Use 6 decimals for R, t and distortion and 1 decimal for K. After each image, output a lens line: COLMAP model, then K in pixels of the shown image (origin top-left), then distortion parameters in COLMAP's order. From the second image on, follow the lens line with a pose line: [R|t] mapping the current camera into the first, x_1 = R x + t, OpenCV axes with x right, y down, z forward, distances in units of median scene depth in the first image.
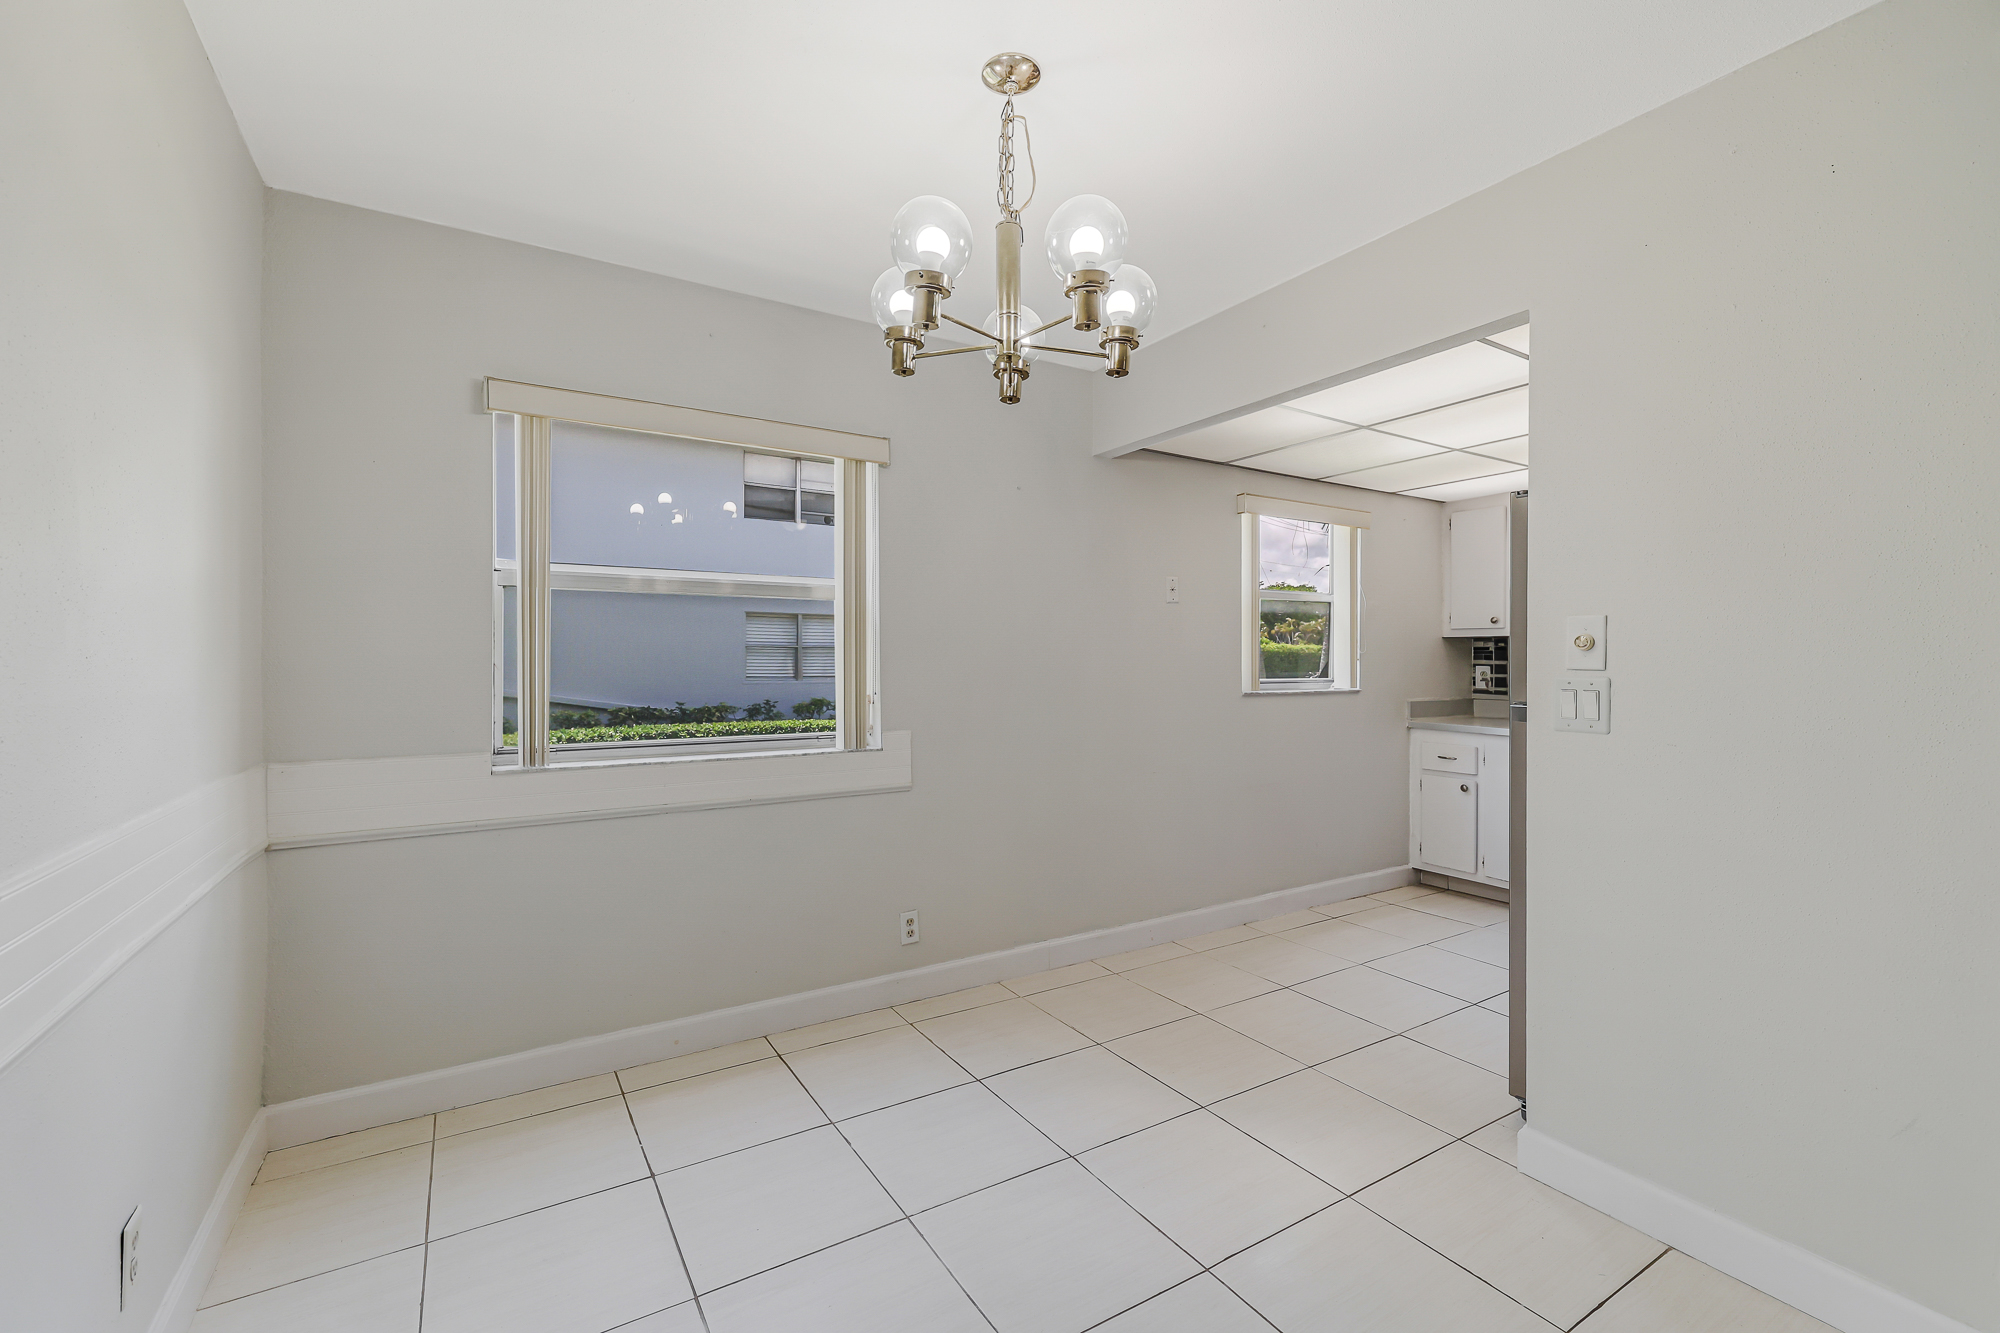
lens RADIAL K [[844.6, 0, 981.3], [0, 844.6, 659.1], [0, 0, 1]] dist [-0.001364, -0.000072]
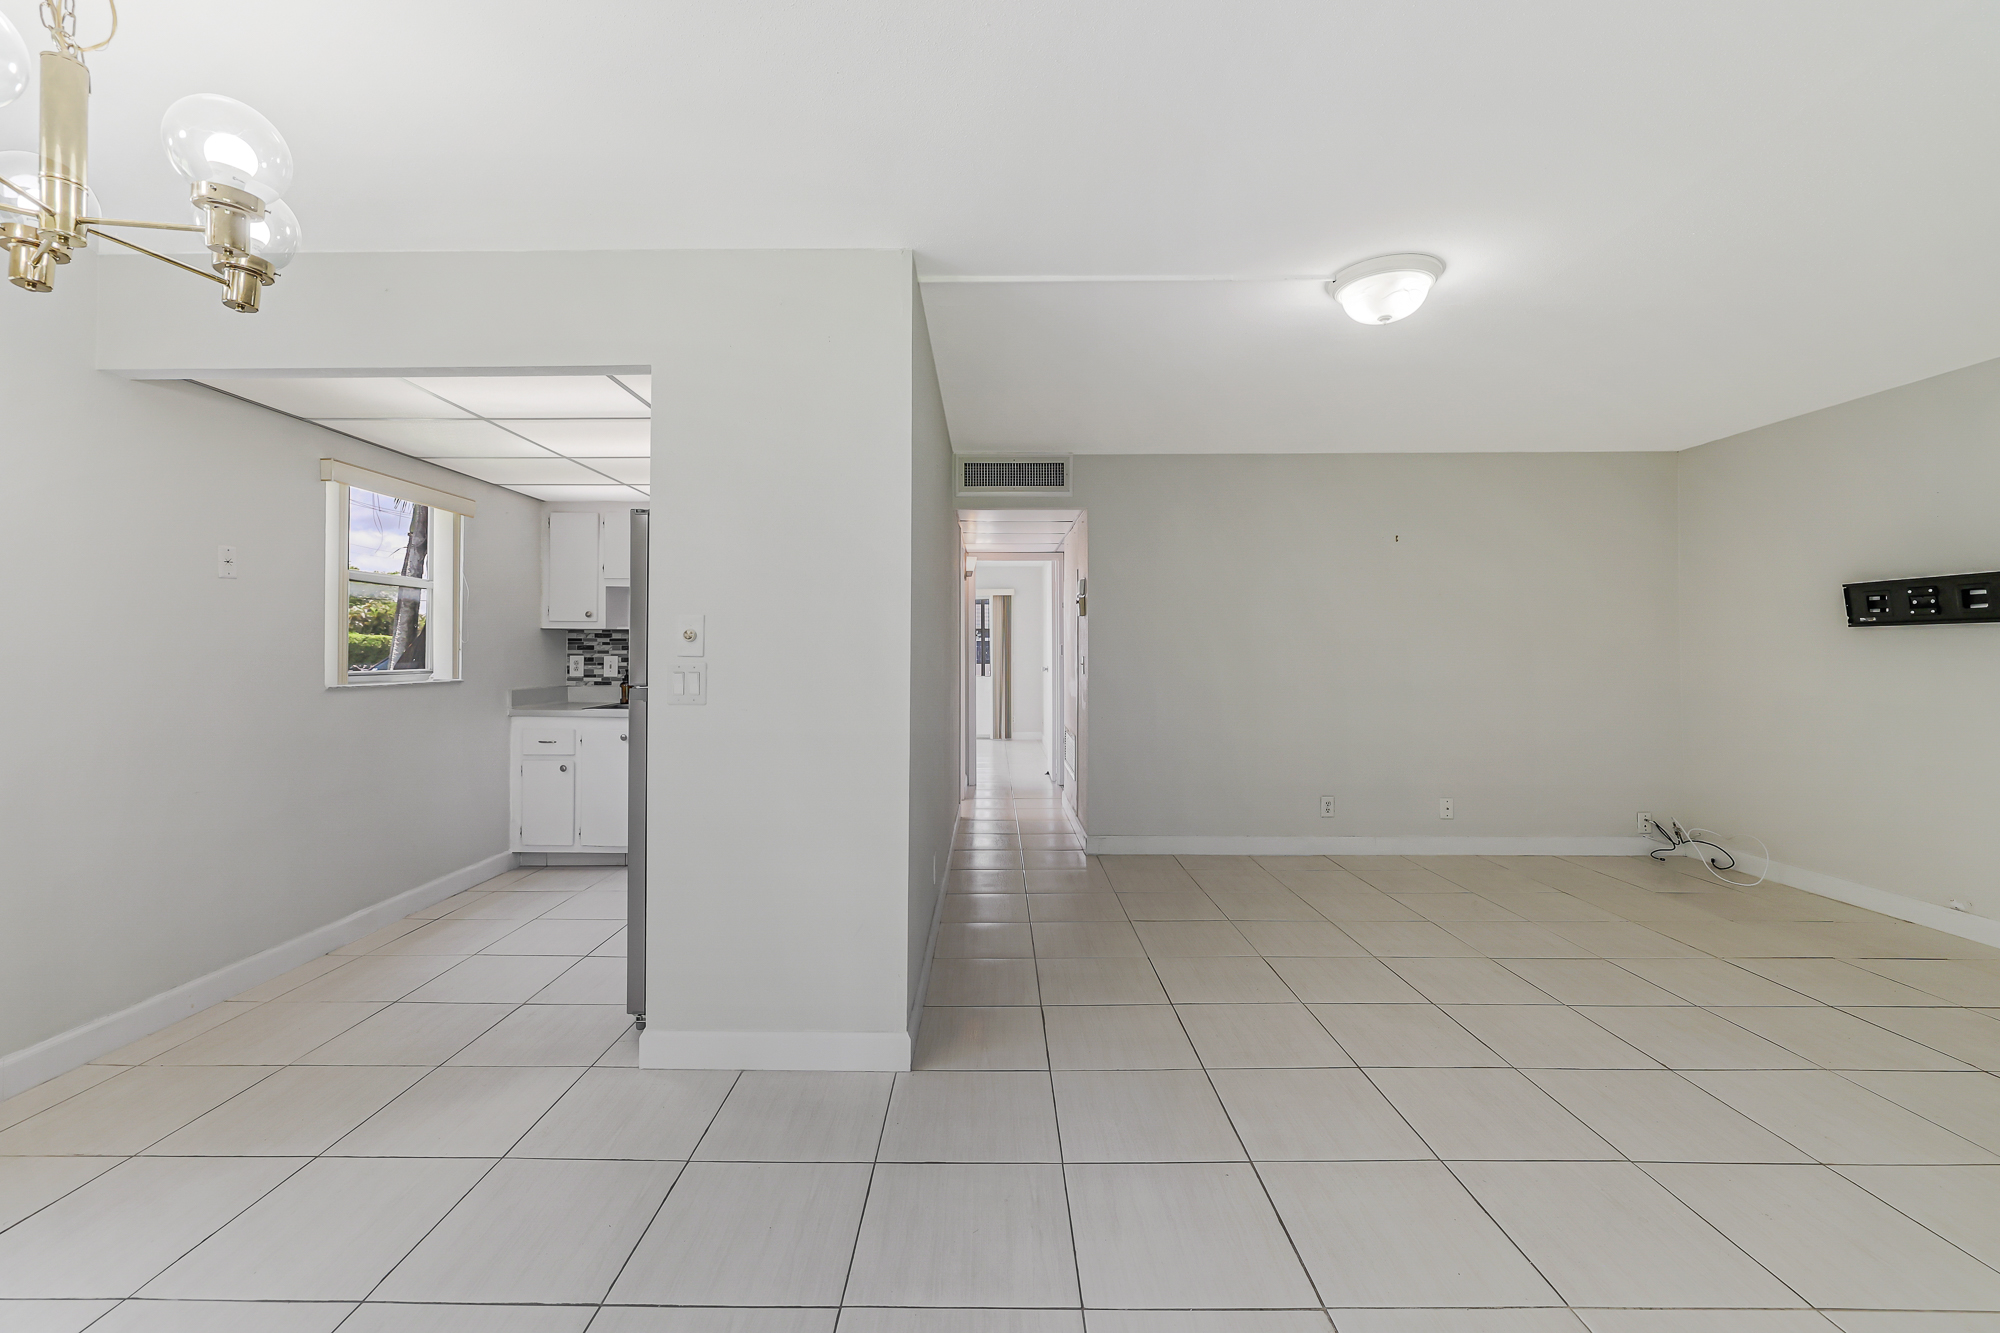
lens RADIAL K [[844.0, 0, 984.7], [0, 844.0, 643.6], [0, 0, 1]] dist [-0.001471, -0.000603]
pose [[0.525623, 0.007854, 0.850681, -0.073779], [-0.001083, 0.999963, -0.008563, 0.001753], [-0.850717, 0.003580, 0.525612, -0.033031]]
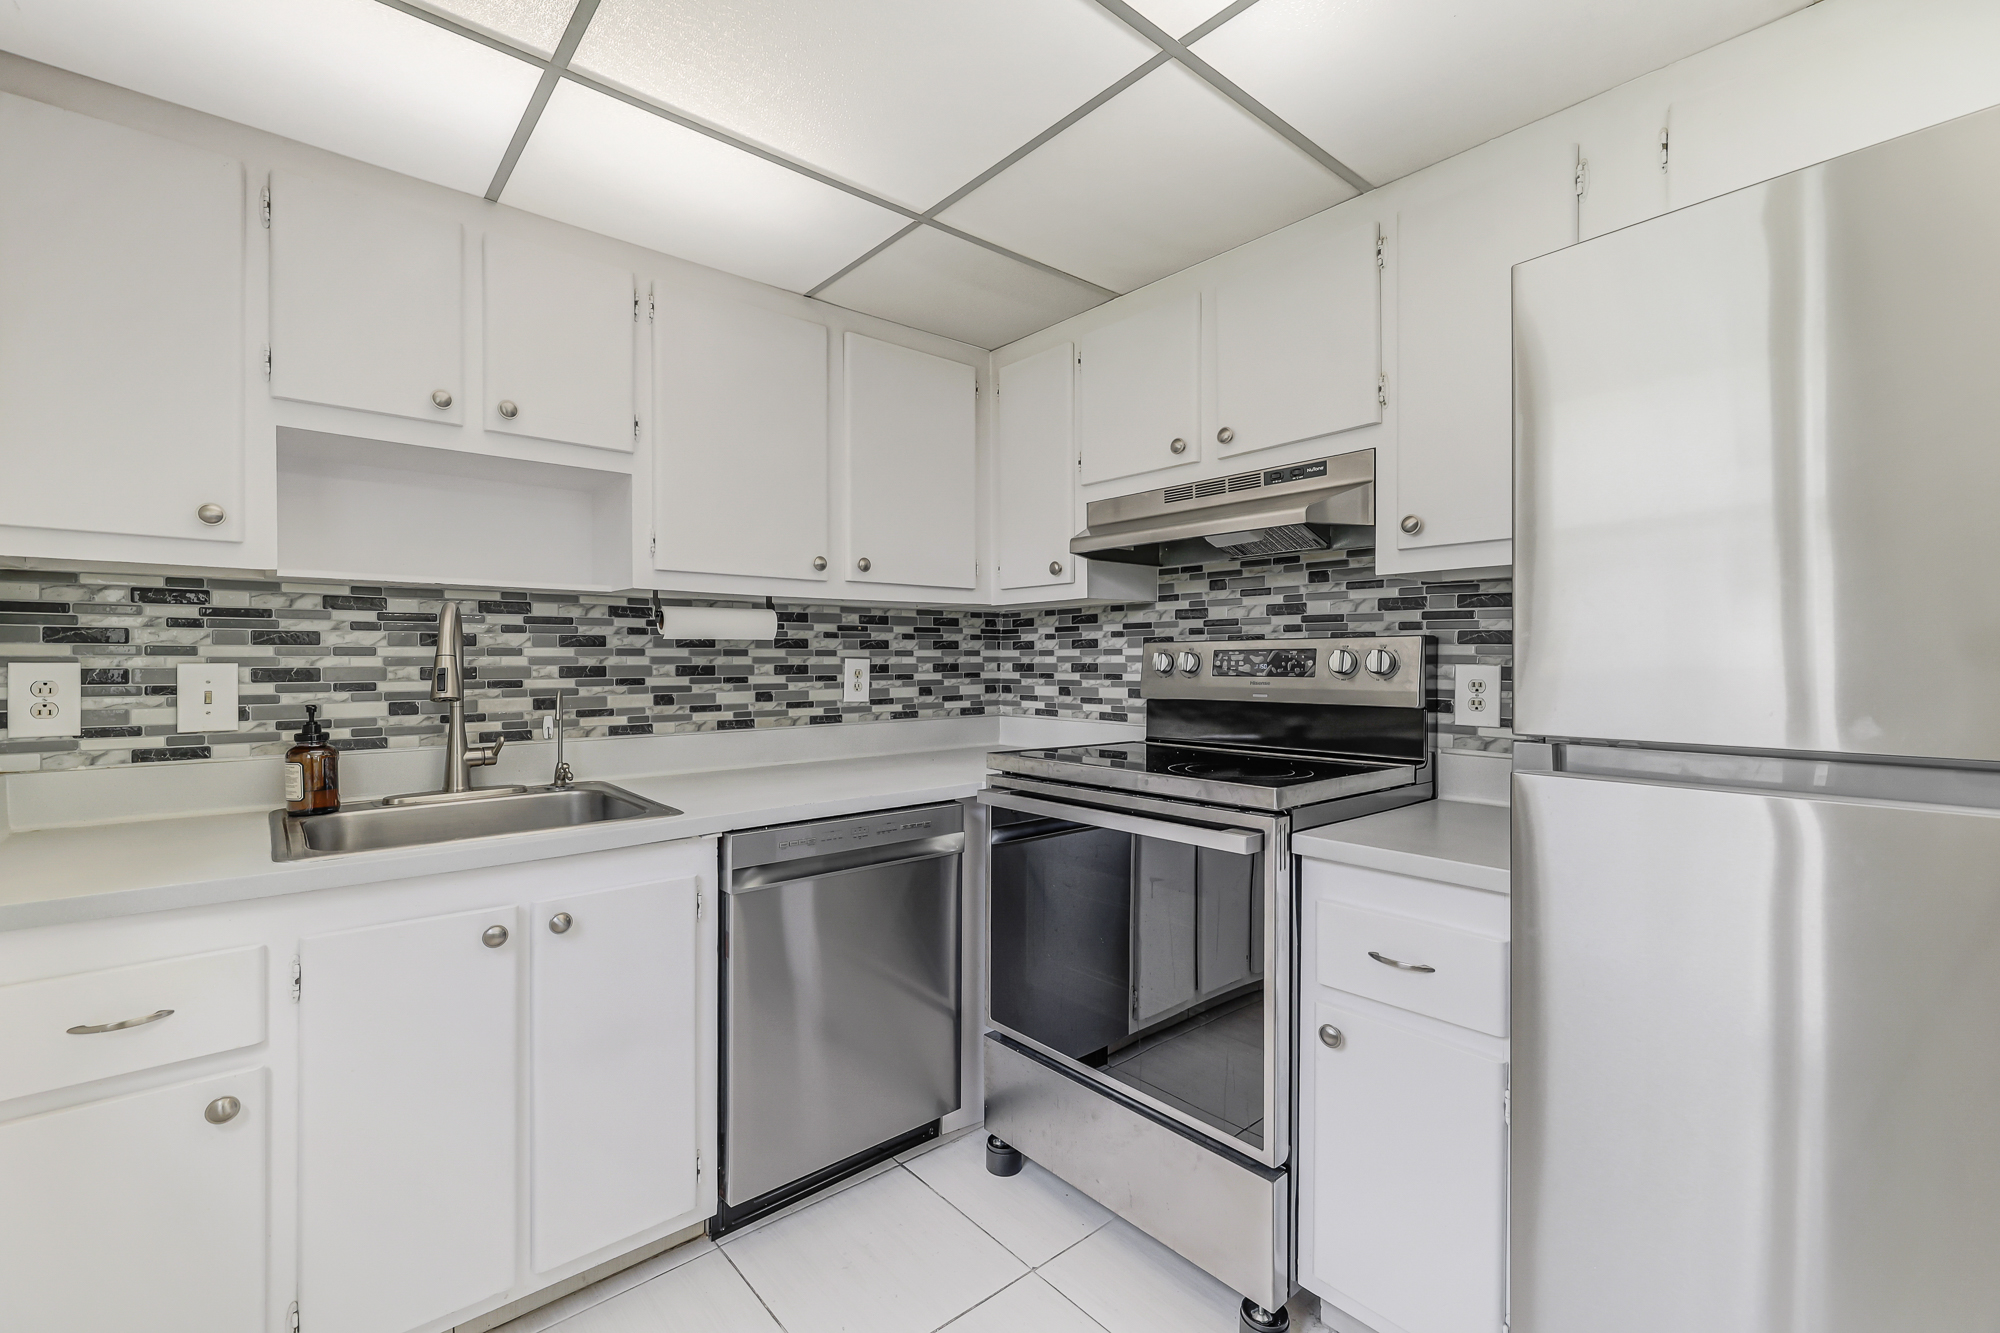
lens RADIAL K [[850.2, 0, 976.1], [0, 850.2, 668.4], [0, 0, 1]] dist [-0.000749, 0.000004]
pose [[-0.153828, -0.012353, 0.988020, 0.296823], [-0.000381, 0.999923, 0.012443, 0.007824], [-0.988098, 0.001537, -0.153821, 0.895179]]
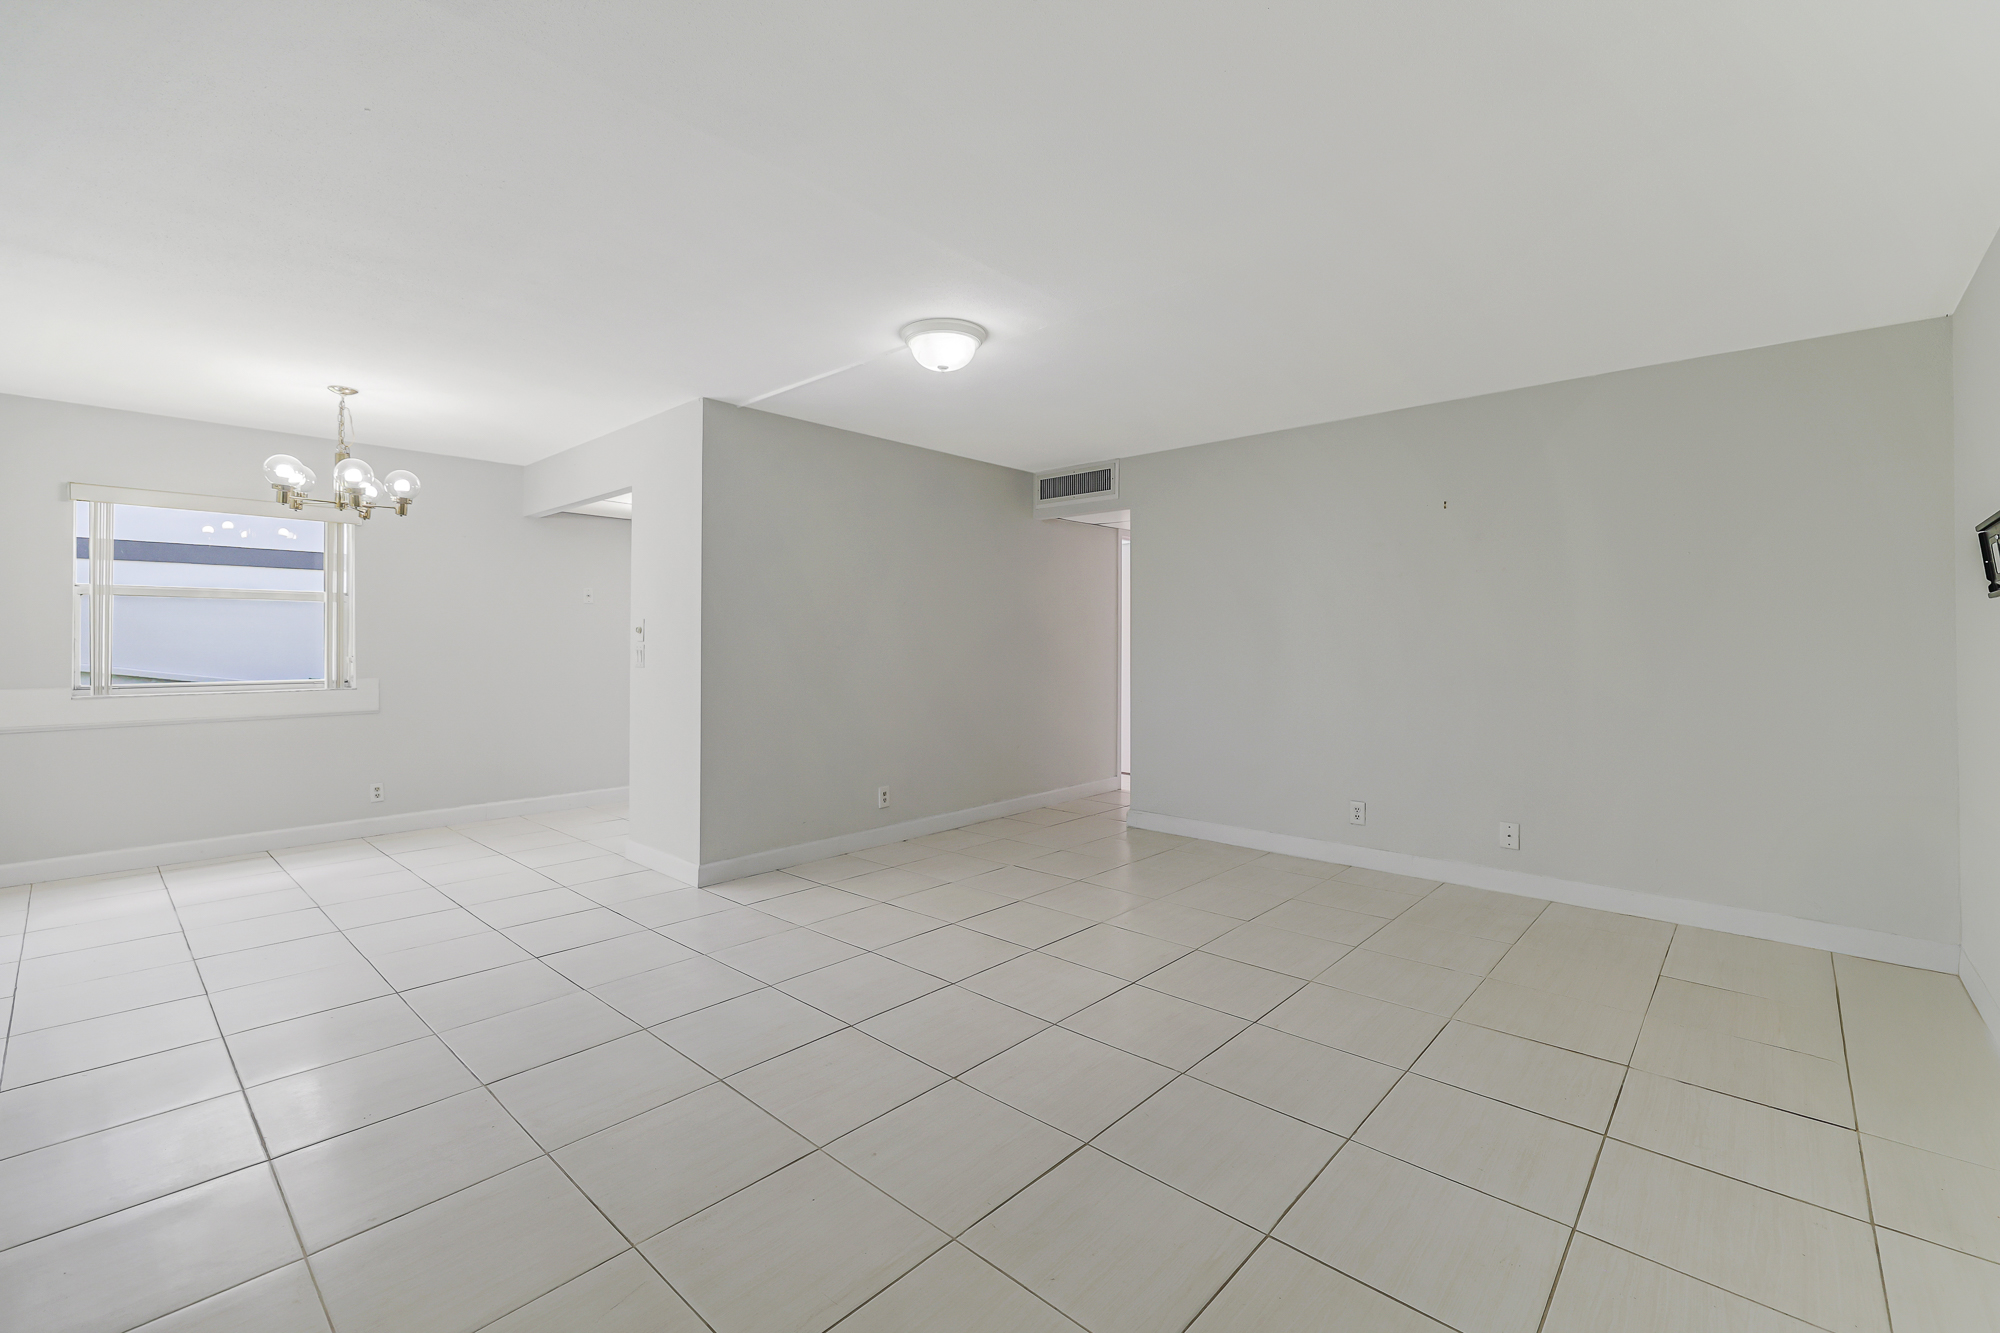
lens RADIAL K [[856.0, 0, 962.9], [0, 856.0, 630.4], [0, 0, 1]] dist [0.012003, 0.000115]
pose [[0.964864, 0.005610, 0.262689, 0.478341], [-0.002037, 0.999902, -0.013871, 0.007877], [-0.262741, 0.012849, 0.964781, -0.799198]]
